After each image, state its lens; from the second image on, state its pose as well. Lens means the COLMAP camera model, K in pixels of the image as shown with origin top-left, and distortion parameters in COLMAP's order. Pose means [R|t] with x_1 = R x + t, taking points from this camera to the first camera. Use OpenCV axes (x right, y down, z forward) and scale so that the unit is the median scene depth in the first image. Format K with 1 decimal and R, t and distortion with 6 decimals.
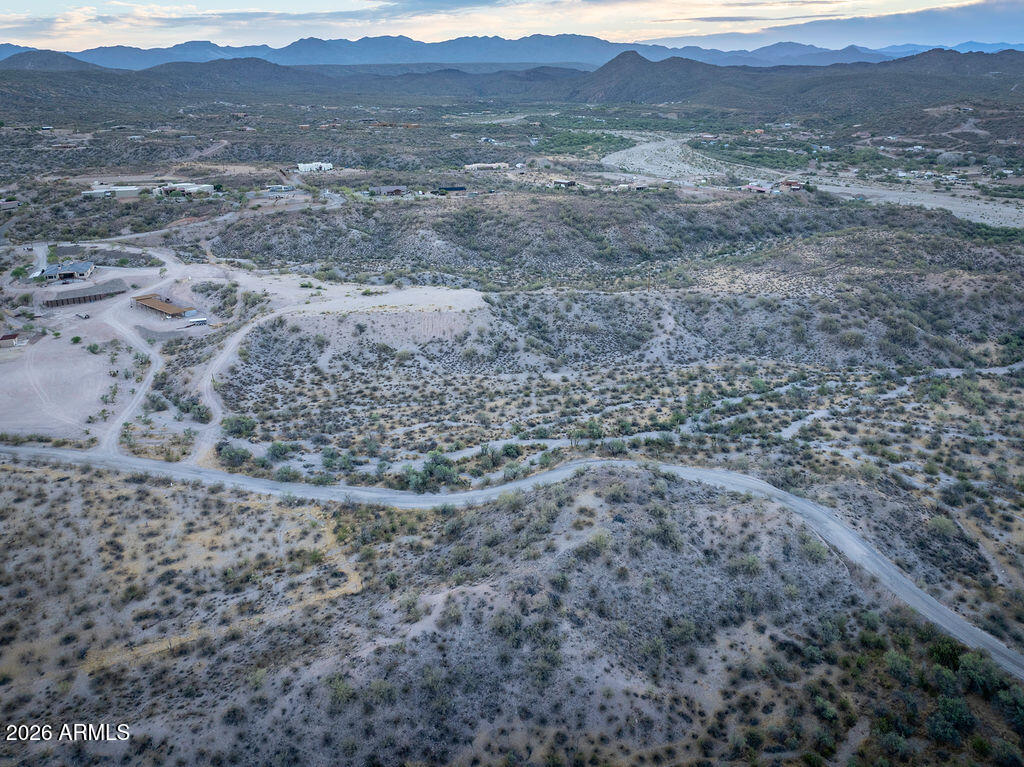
lens RADIAL K [[783.0, 0, 507.2], [0, 783.0, 351.0], [0, 0, 1]] dist [-0.016946, -0.041503]
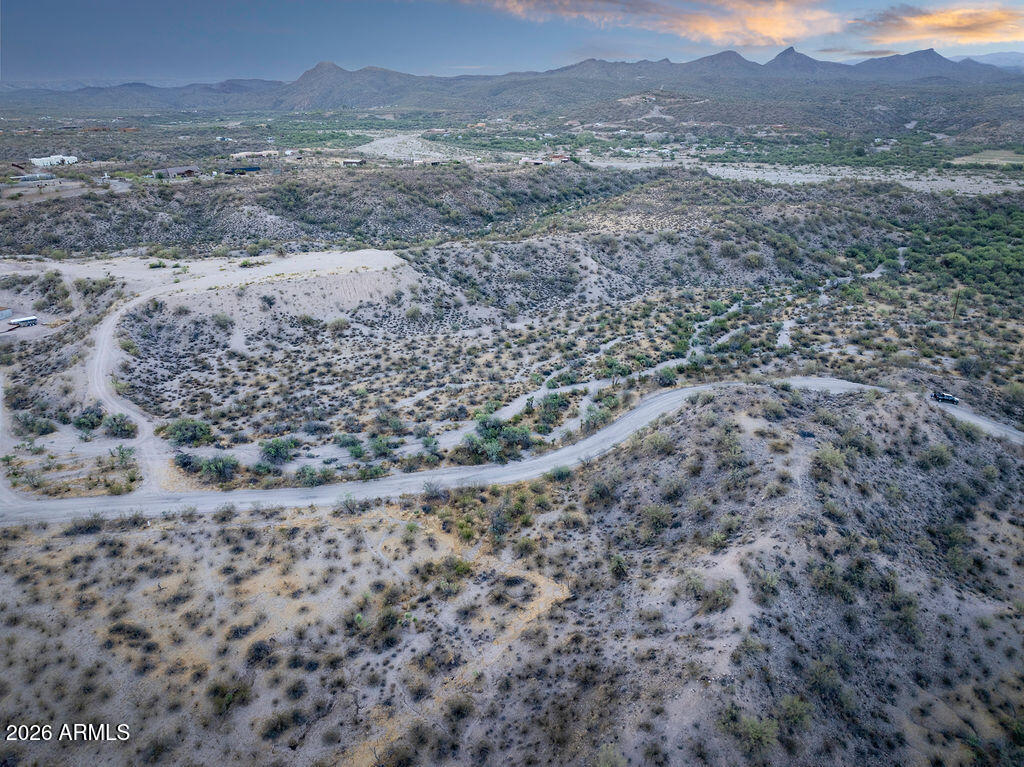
lens RADIAL K [[720.9, 0, 511.6], [0, 720.9, 380.3], [0, 0, 1]] dist [-0.031703, -0.009369]
pose [[0.921178, -0.148994, 0.359488, -0.256052], [0.133215, 0.988722, 0.068428, 0.037713], [-0.365629, -0.015145, 0.930637, 0.241419]]
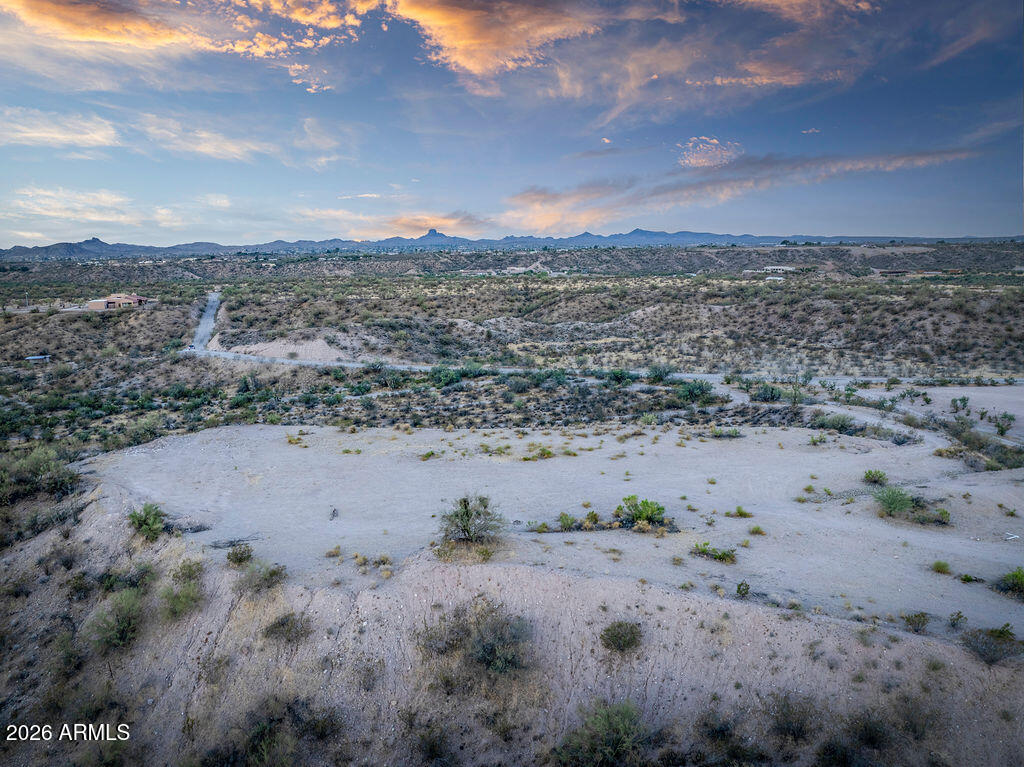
lens RADIAL K [[720.9, 0, 511.6], [0, 720.9, 380.3], [0, 0, 1]] dist [-0.031703, -0.009369]
pose [[-0.995220, -0.000355, 0.097662, -0.200070], [0.048258, 0.867594, 0.494925, -0.227492], [-0.084907, 0.497272, -0.863430, 1.374647]]
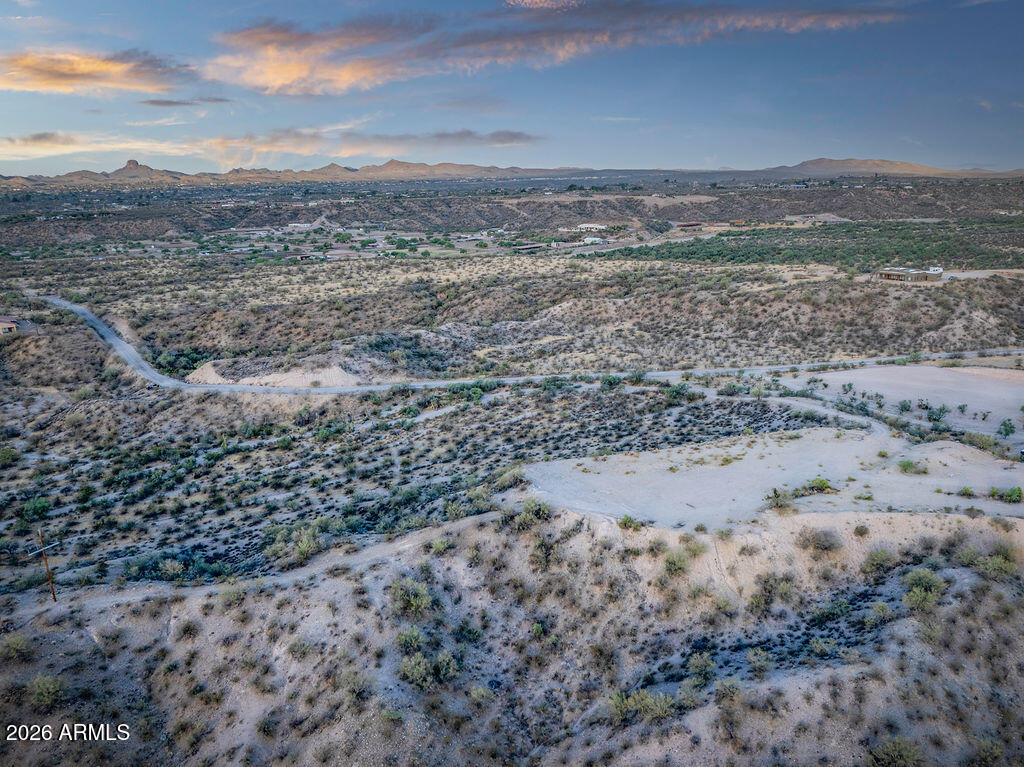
lens RADIAL K [[805.7, 0, 568.8], [0, 805.7, 413.9], [0, 0, 1]] dist [-0.031501, -0.011538]
pose [[-0.959414, 0.095597, -0.265304, 0.071902], [-0.077866, 0.814412, 0.575039, -0.414237], [0.271039, 0.572358, -0.773915, 1.544054]]
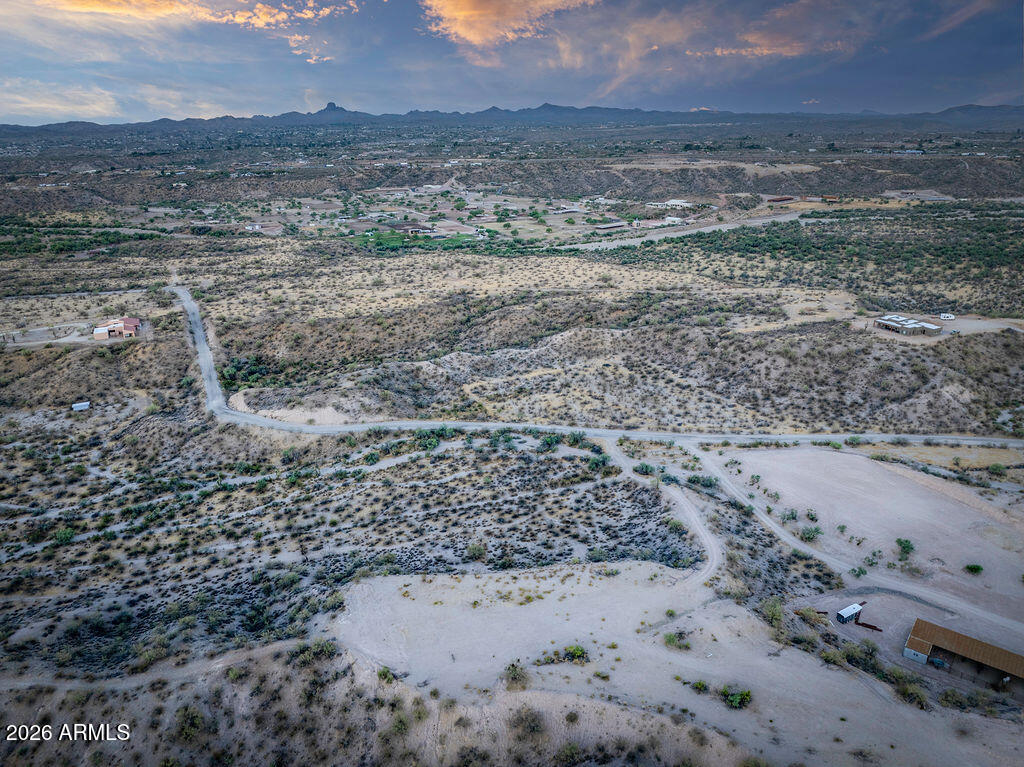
lens RADIAL K [[720.9, 0, 511.6], [0, 720.9, 380.3], [0, 0, 1]] dist [-0.031703, -0.009369]
pose [[-0.999461, 0.024343, -0.022009, -0.162761], [0.004785, 0.771585, 0.636108, -0.585839], [0.032467, 0.635660, -0.771286, 1.494085]]
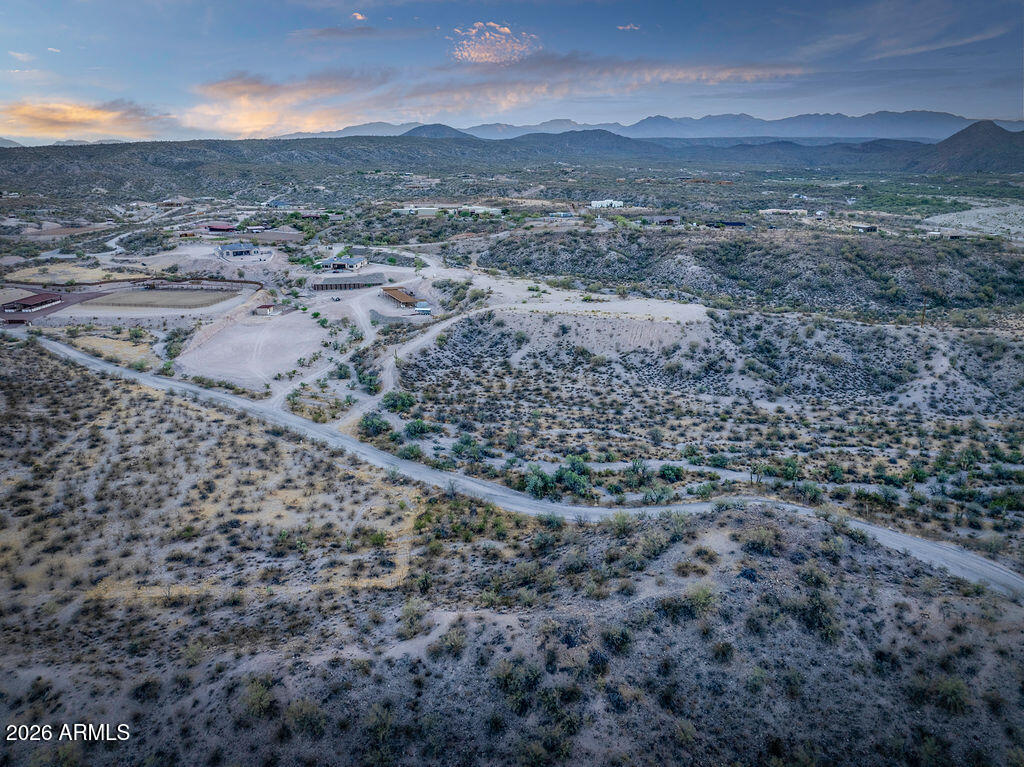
lens RADIAL K [[720.9, 0, 511.6], [0, 720.9, 380.3], [0, 0, 1]] dist [-0.031703, -0.009369]
pose [[0.912466, 0.123590, -0.390040, 0.108150], [-0.135495, 0.990773, -0.003039, 0.046399], [0.386065, 0.055622, 0.920793, 0.202412]]
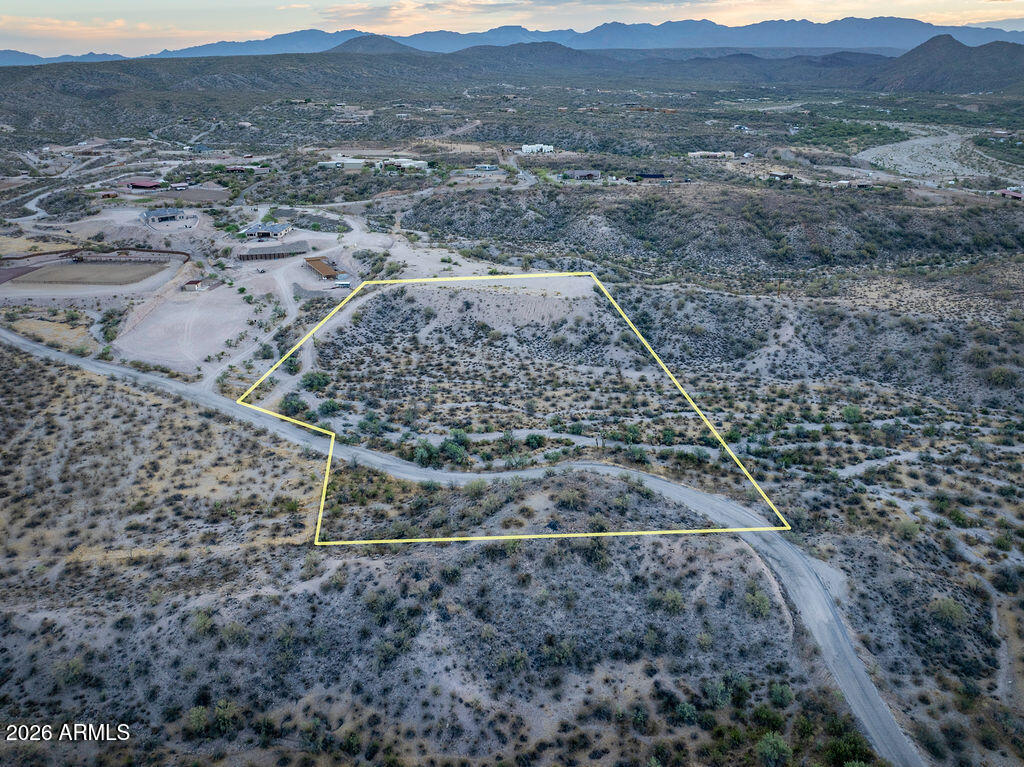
lens RADIAL K [[766.4, 0, 515.4], [0, 766.4, 357.1], [0, 0, 1]] dist [-0.026897, -0.017807]
pose [[0.938619, 0.122773, -0.322369, 0.231227], [-0.112177, 0.992362, 0.051318, -0.021638], [0.326207, -0.012006, 0.945222, 0.056277]]
